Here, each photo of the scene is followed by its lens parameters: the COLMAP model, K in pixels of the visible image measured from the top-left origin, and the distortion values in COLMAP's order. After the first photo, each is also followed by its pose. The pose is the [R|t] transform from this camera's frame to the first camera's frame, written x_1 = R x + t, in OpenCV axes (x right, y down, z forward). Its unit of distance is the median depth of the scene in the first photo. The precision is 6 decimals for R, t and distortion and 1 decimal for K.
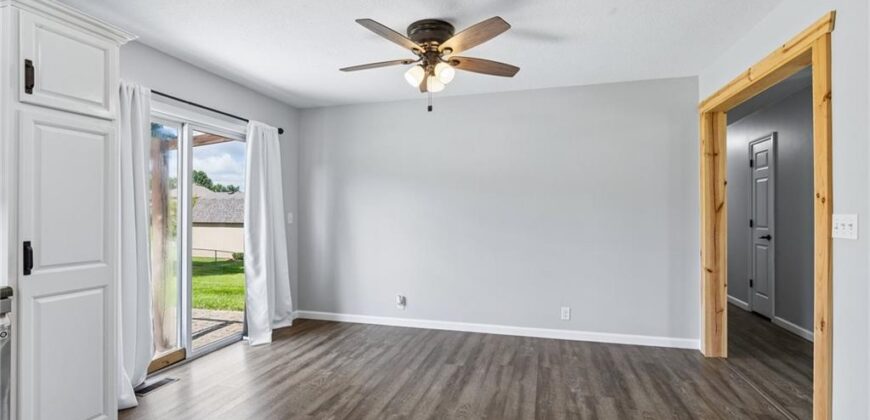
lens RADIAL K [[412.2, 0, 433.5], [0, 412.2, 212.0], [0, 0, 1]] dist [-0.001143, -0.001205]
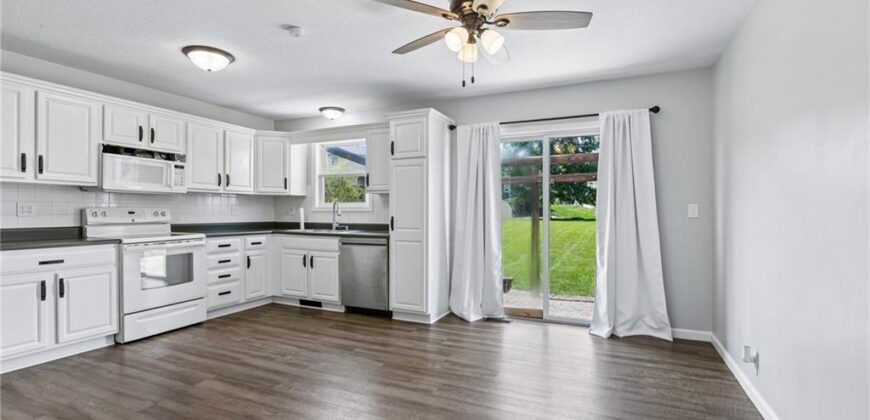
lens RADIAL K [[412.2, 0, 431.6], [0, 412.2, 212.6], [0, 0, 1]] dist [-0.001143, -0.001205]
pose [[-0.180489, 0.001745, -0.983576, 0.928882], [-0.000445, 0.999998, 0.001856, 0.030185], [0.983577, 0.000772, -0.180488, 1.143461]]
